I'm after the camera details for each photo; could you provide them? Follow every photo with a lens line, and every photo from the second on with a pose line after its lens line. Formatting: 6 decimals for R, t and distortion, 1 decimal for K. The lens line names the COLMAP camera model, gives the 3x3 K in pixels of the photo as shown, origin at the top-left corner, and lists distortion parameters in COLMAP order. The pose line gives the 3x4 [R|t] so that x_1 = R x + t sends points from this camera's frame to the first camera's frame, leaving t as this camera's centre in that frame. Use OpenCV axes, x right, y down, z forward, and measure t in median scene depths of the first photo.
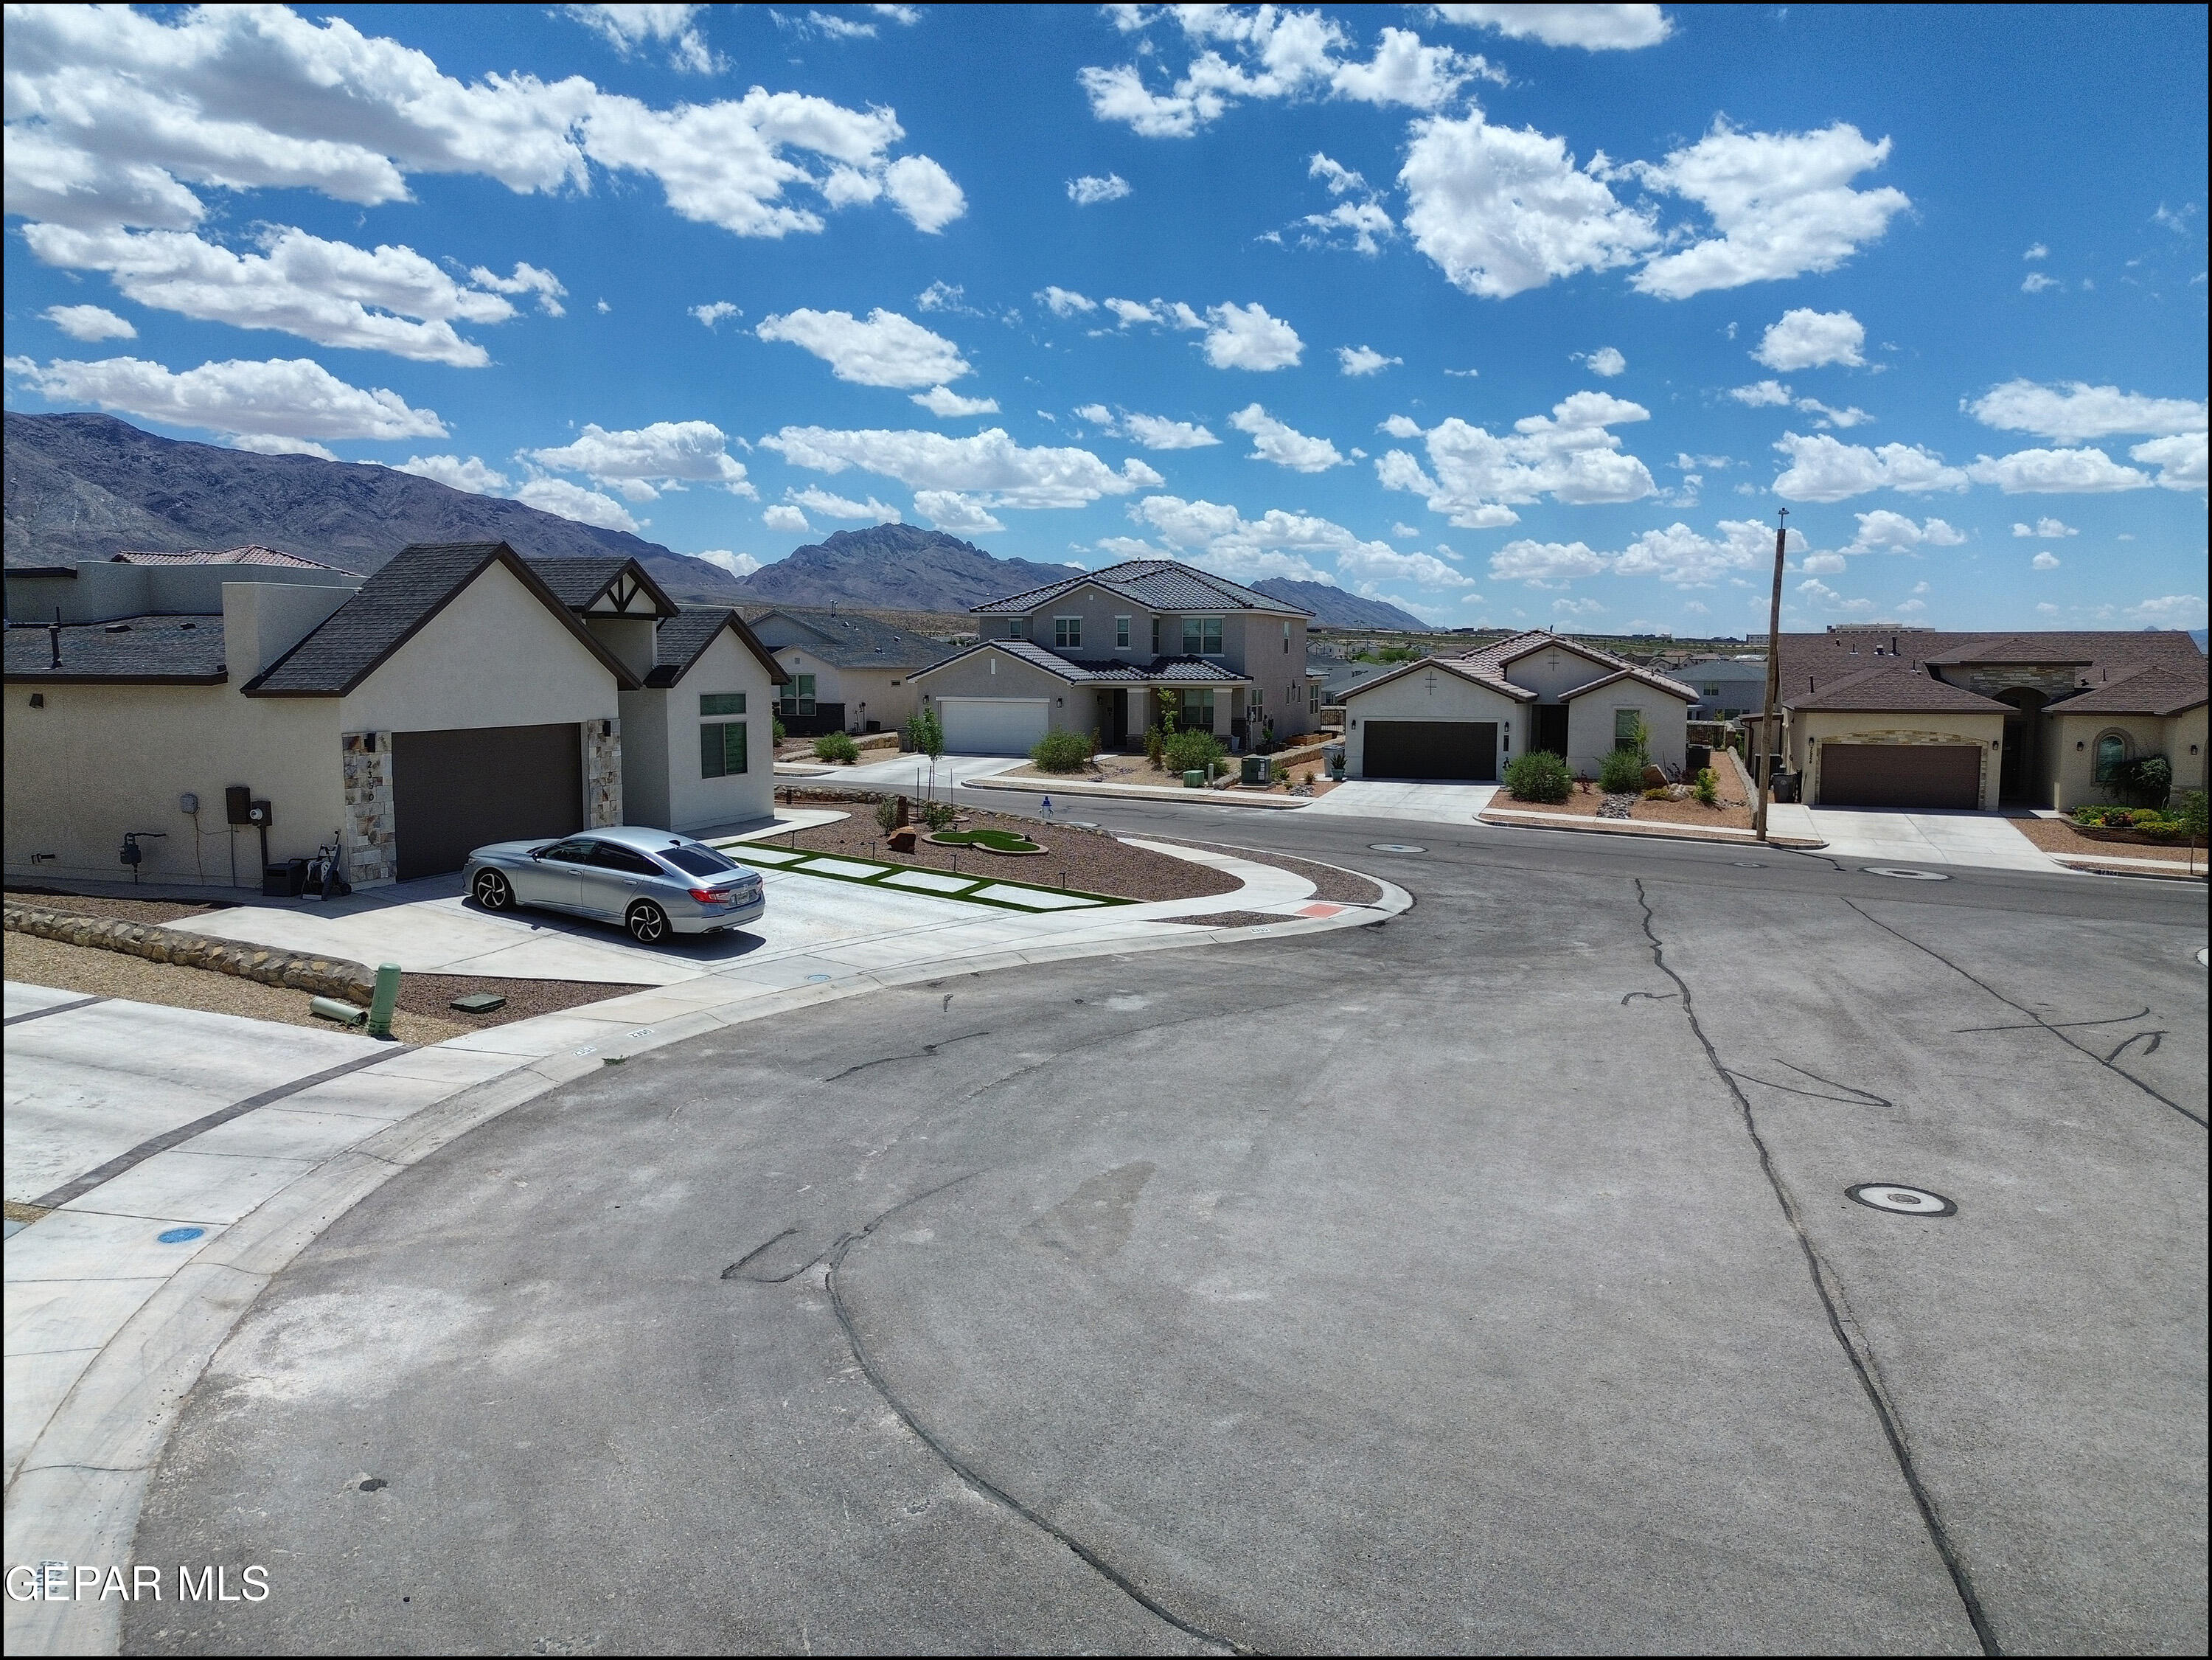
lens RADIAL K [[1572.4, 0, 1114.4], [0, 1572.4, 754.8], [0, 0, 1]] dist [0.062054, -0.052106]
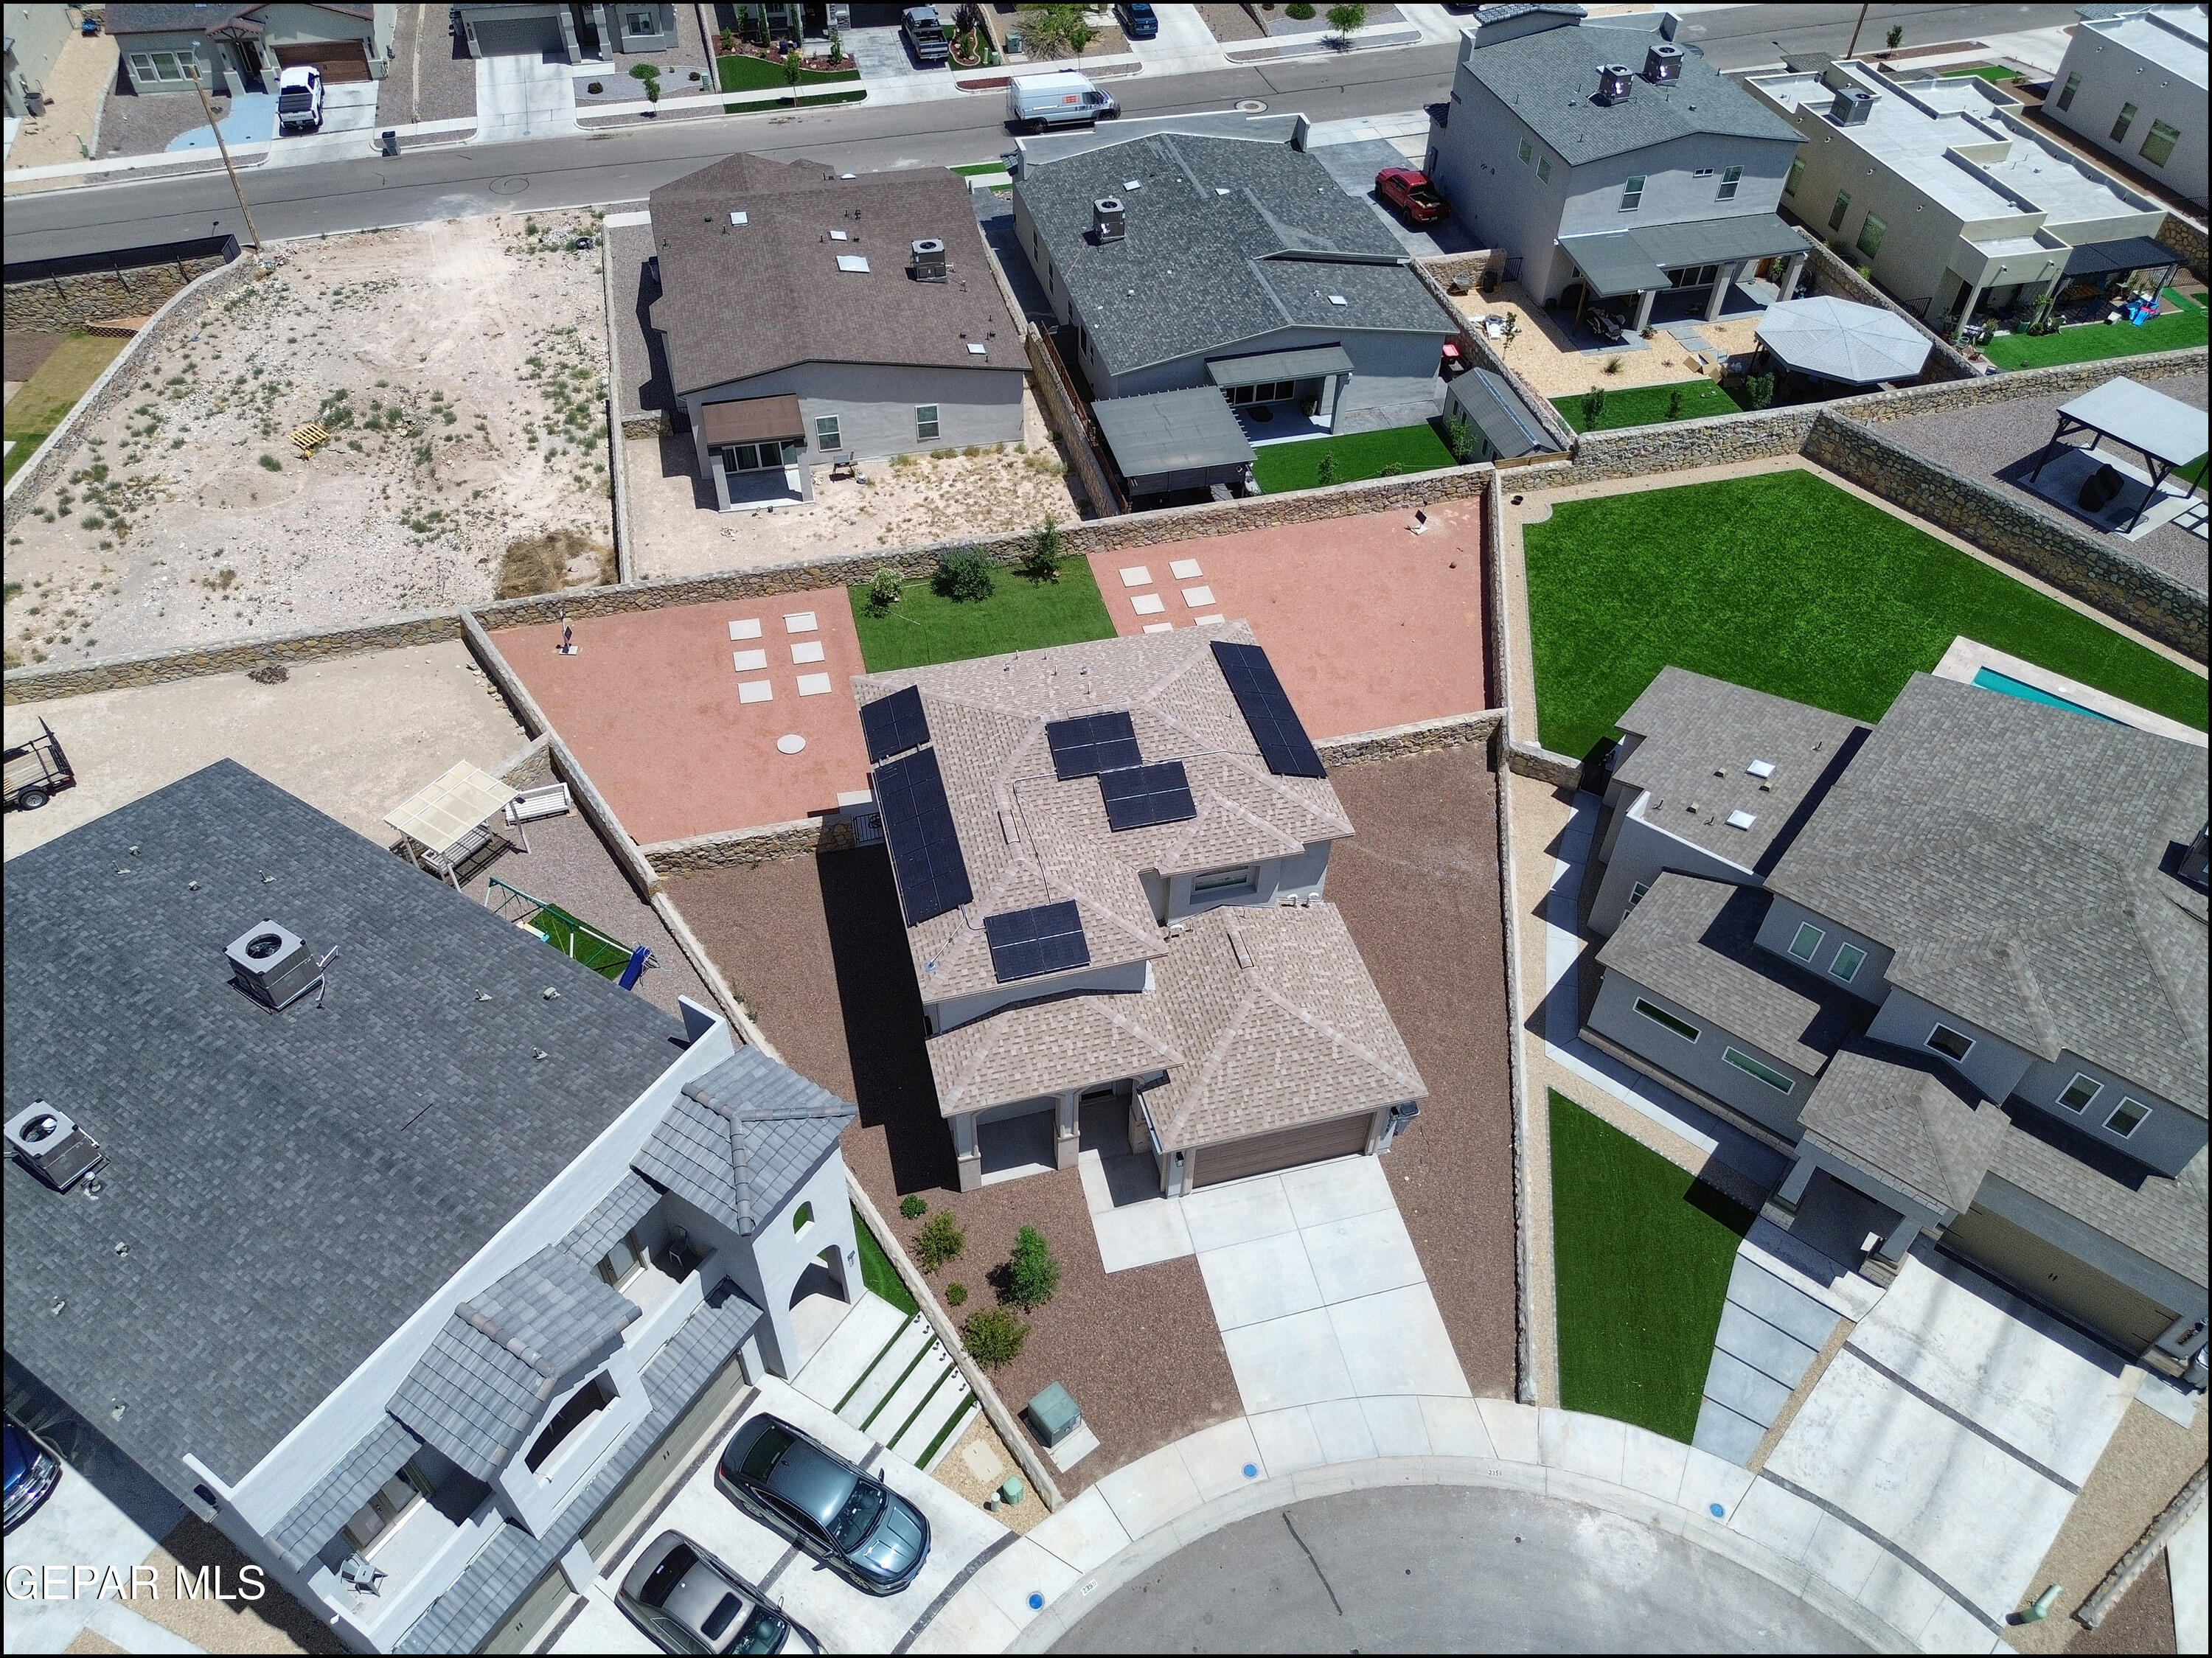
lens RADIAL K [[1572.1, 0, 1110.3], [0, 1572.1, 825.6], [0, 0, 1]] dist [0.062054, -0.052106]
pose [[-0.541199, 0.591162, -0.598022, 0.203305], [-0.070558, 0.676741, 0.732832, -0.513560], [0.837929, 0.438804, -0.324540, 0.087207]]
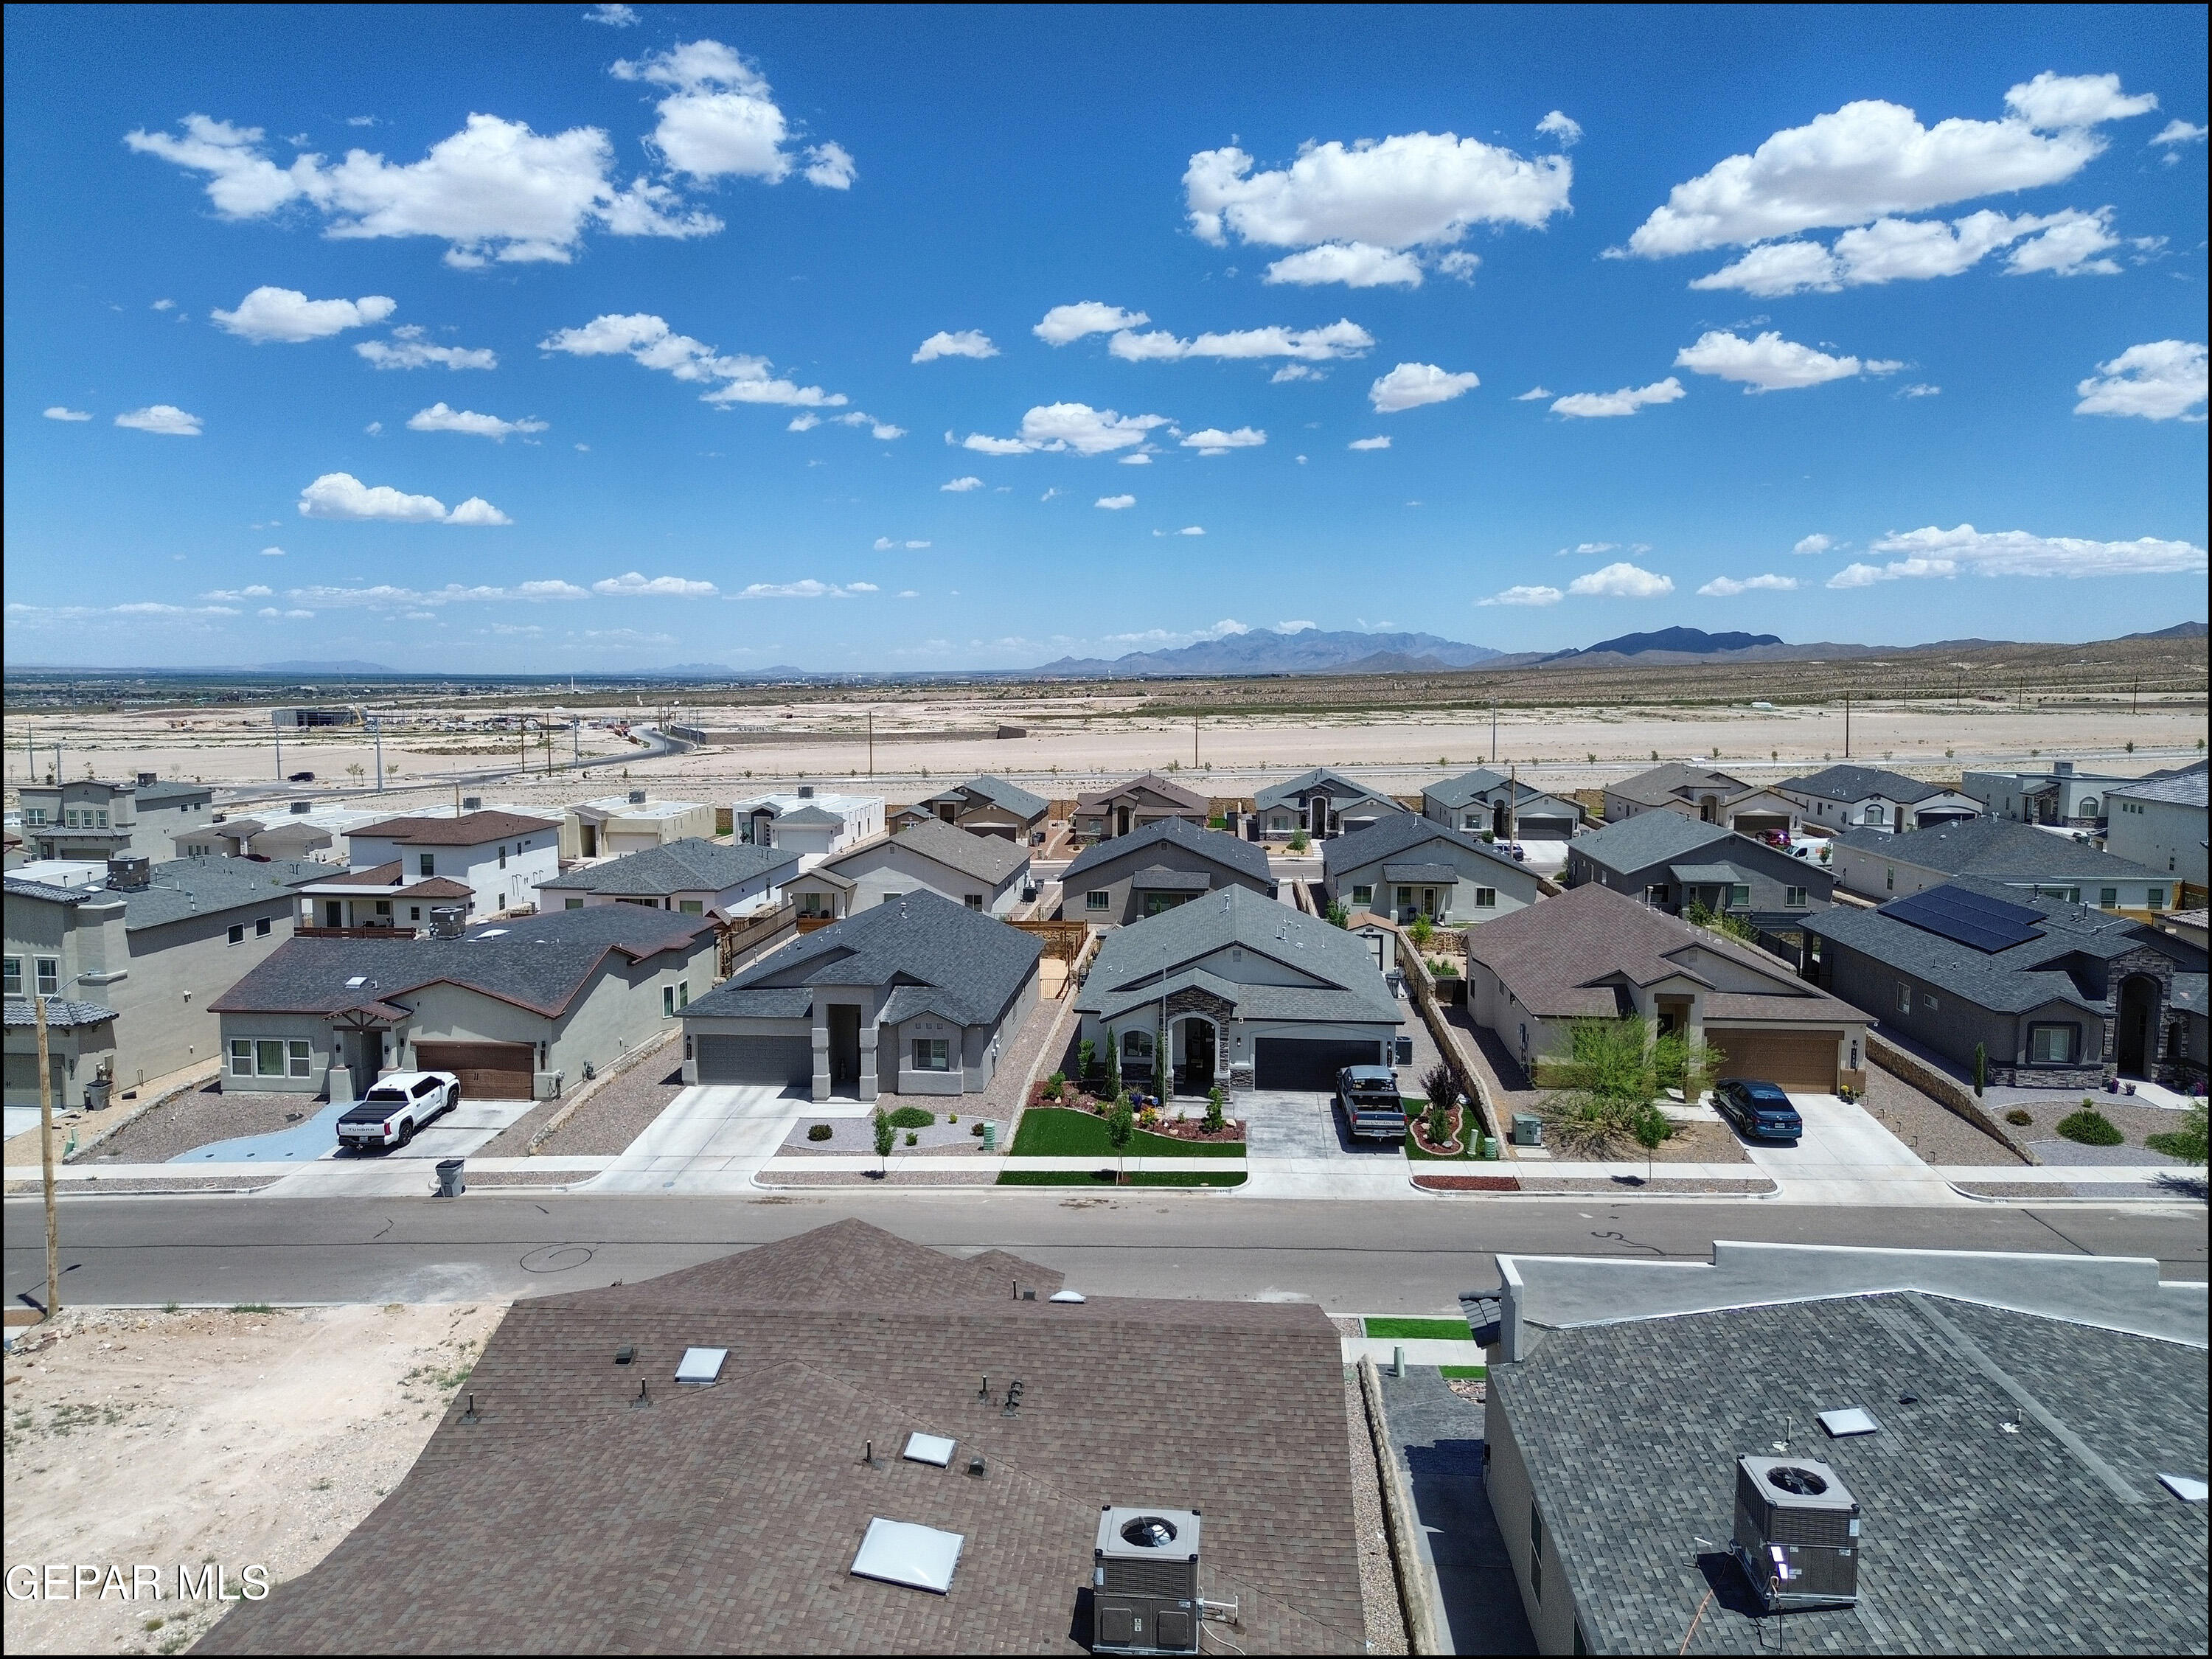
lens RADIAL K [[1572.2, 0, 1109.3], [0, 1572.2, 834.0], [0, 0, 1]] dist [0.062054, -0.052106]
pose [[-0.785732, 0.056819, -0.615952, -0.407802], [-0.044354, 0.988034, 0.147722, -0.169861], [0.616974, 0.143390, -0.773810, -0.314643]]
